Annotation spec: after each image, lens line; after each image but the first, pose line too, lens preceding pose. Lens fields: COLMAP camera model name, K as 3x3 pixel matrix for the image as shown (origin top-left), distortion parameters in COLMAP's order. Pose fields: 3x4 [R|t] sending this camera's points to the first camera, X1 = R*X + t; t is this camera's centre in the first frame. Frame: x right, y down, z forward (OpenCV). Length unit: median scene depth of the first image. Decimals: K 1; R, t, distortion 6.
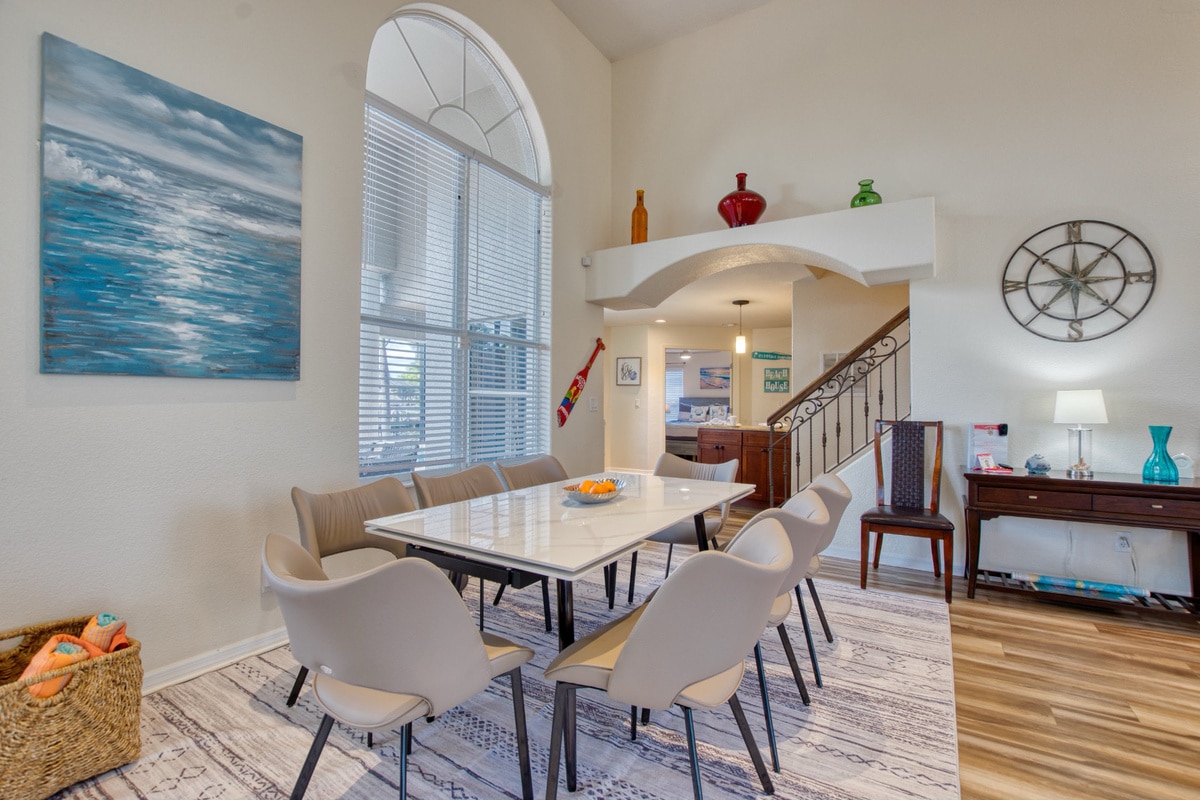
lens RADIAL K [[534.0, 0, 608.9], [0, 534.0, 396.4], [0, 0, 1]] dist [-0.027592, 0.007434]
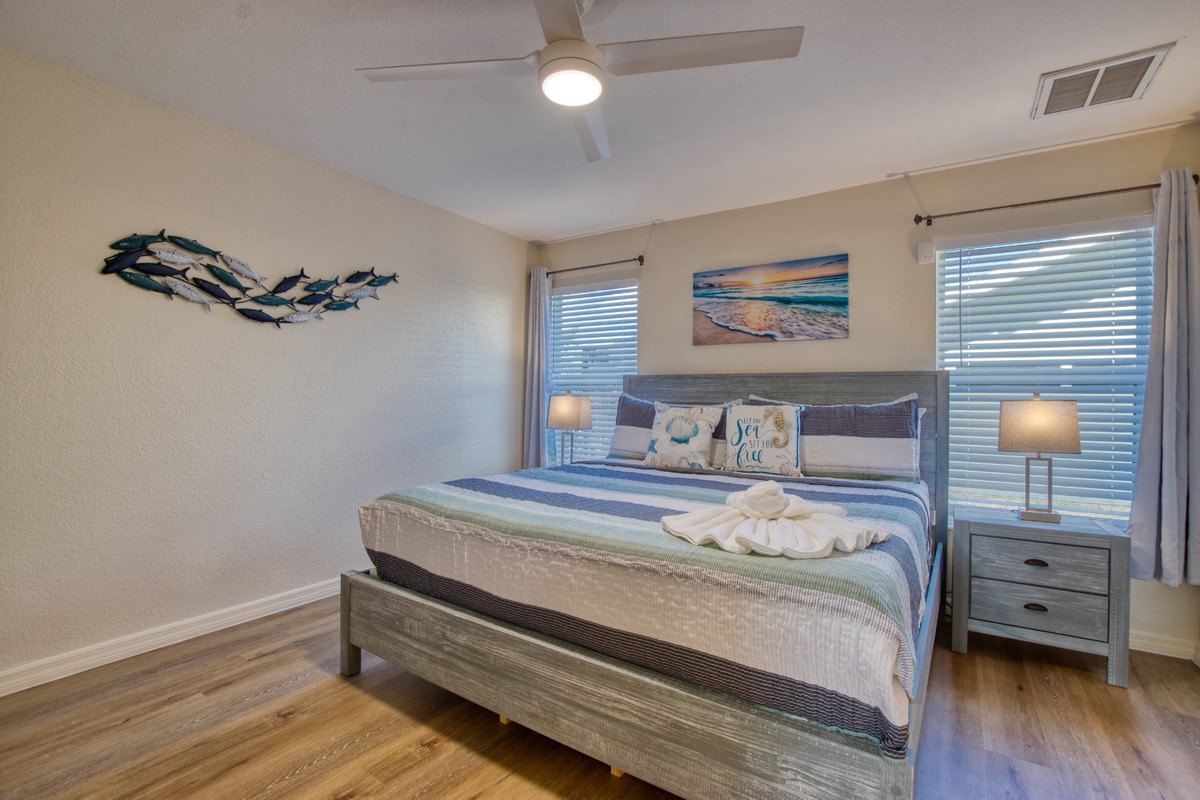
lens RADIAL K [[534.0, 0, 608.9], [0, 534.0, 396.4], [0, 0, 1]] dist [-0.027592, 0.007434]
pose [[0.999609, 0.004553, -0.027573, 0.194758], [-0.004447, 0.999982, 0.003922, 0.018049], [0.027591, -0.003797, 0.999612, 1.036007]]
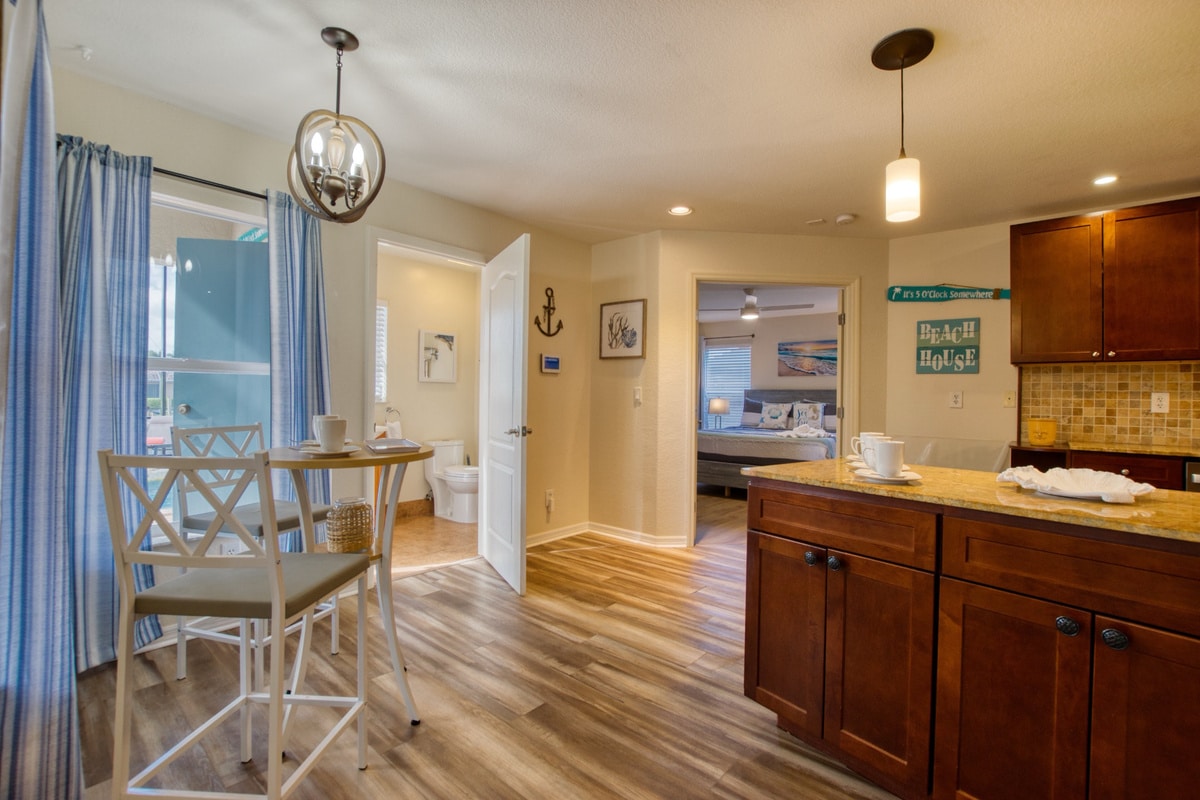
lens RADIAL K [[534.0, 0, 608.9], [0, 534.0, 396.4], [0, 0, 1]] dist [-0.027592, 0.007434]
pose [[0.989038, 0.007099, -0.147493, 0.096680], [-0.006427, 0.999967, 0.005036, 0.011419], [0.147523, -0.004033, 0.989050, 0.508210]]
